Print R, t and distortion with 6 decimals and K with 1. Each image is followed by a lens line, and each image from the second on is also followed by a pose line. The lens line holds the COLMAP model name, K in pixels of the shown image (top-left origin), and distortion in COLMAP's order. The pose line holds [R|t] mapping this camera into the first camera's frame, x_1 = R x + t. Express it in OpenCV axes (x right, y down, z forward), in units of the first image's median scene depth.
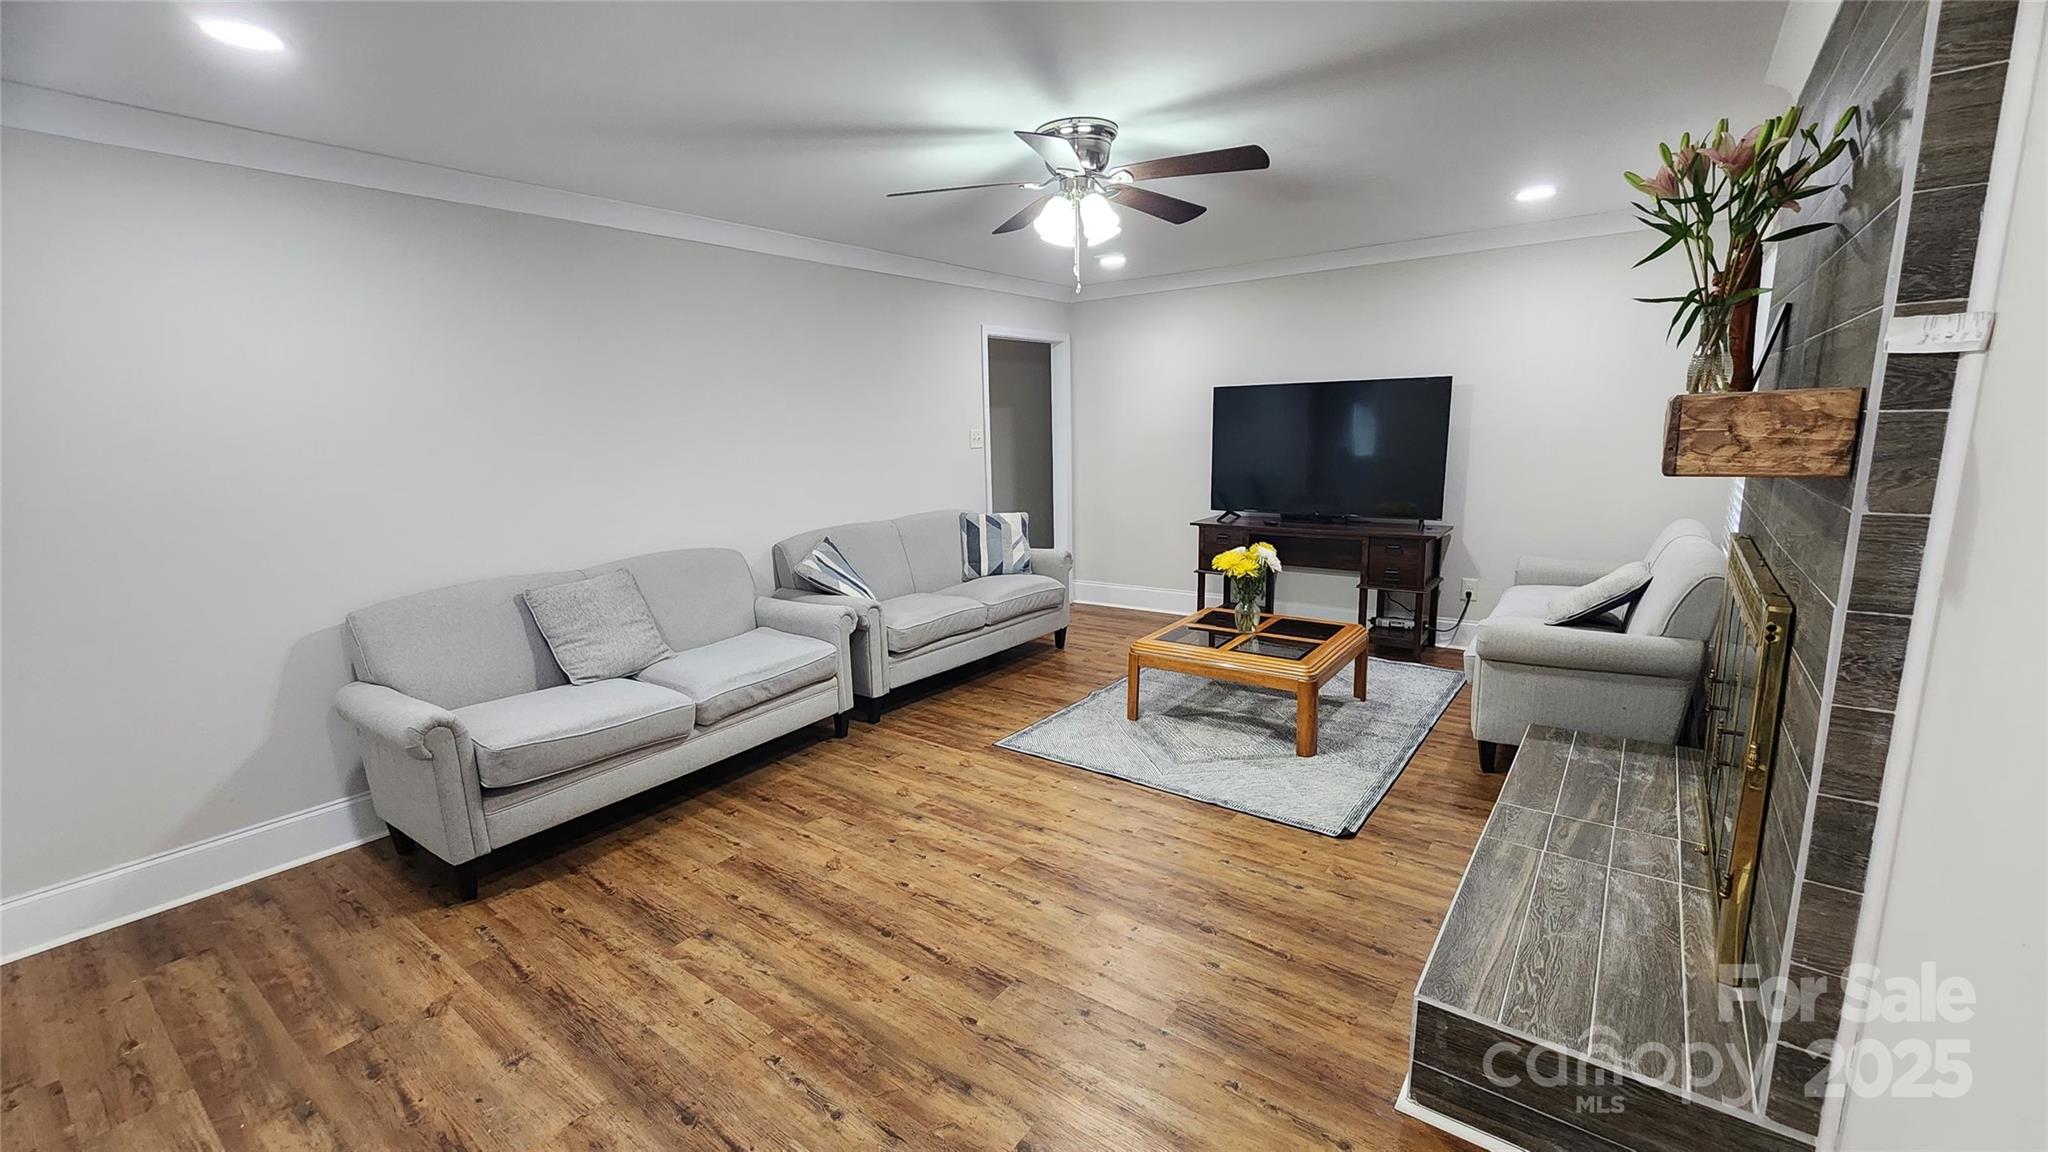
lens RADIAL K [[839.7, 0, 1021.0], [0, 839.7, 575.7], [0, 0, 1]] dist [0.000297, 0.000003]
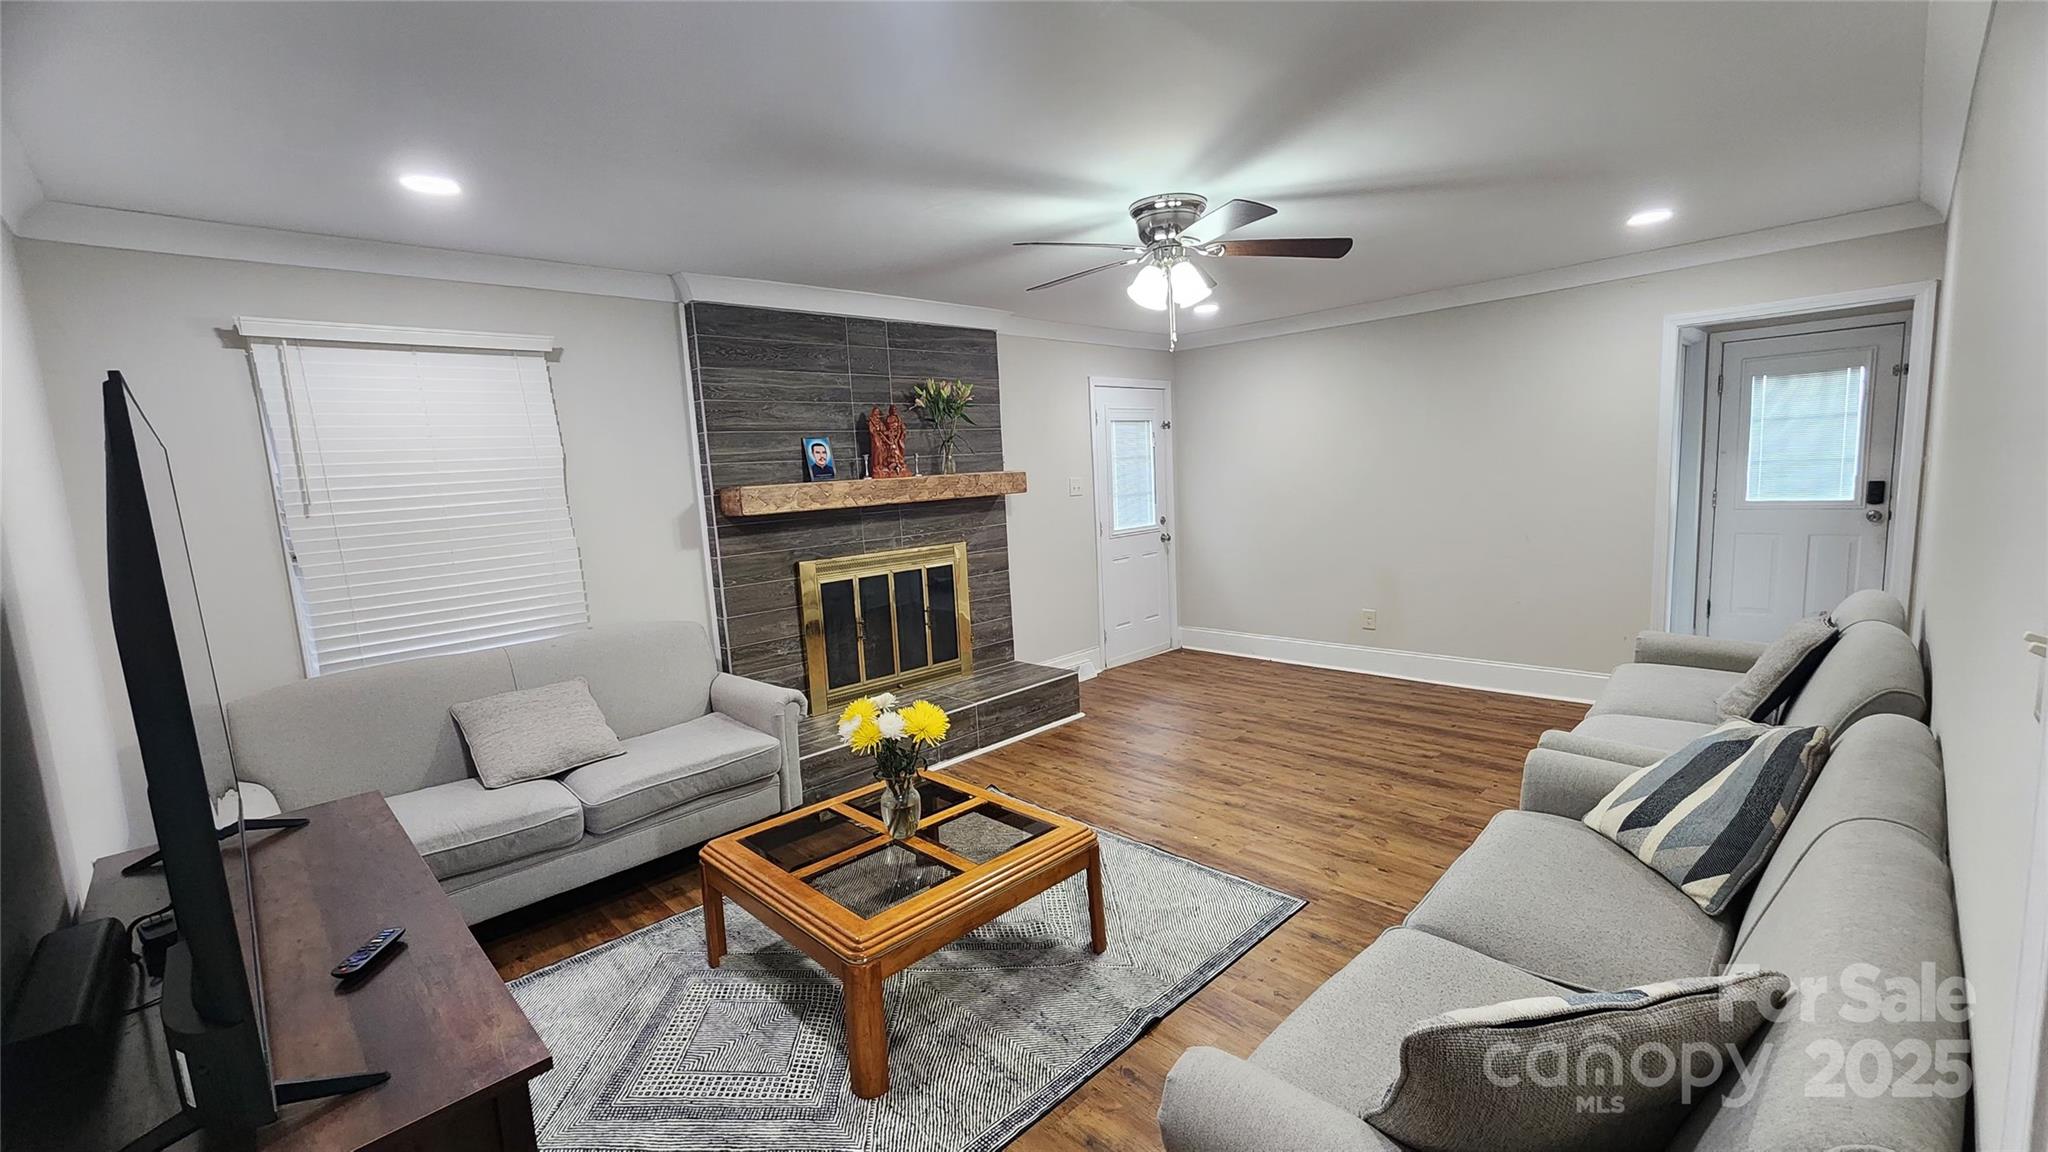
lens RADIAL K [[839.7, 0, 1020.2], [0, 839.7, 583.1], [0, 0, 1]] dist [0.000297, 0.000003]
pose [[-0.983759, 0.060455, 0.169008, 0.102675], [0.111160, 0.944479, 0.309196, -0.447196], [-0.140933, 0.322961, -0.935860, 2.313036]]
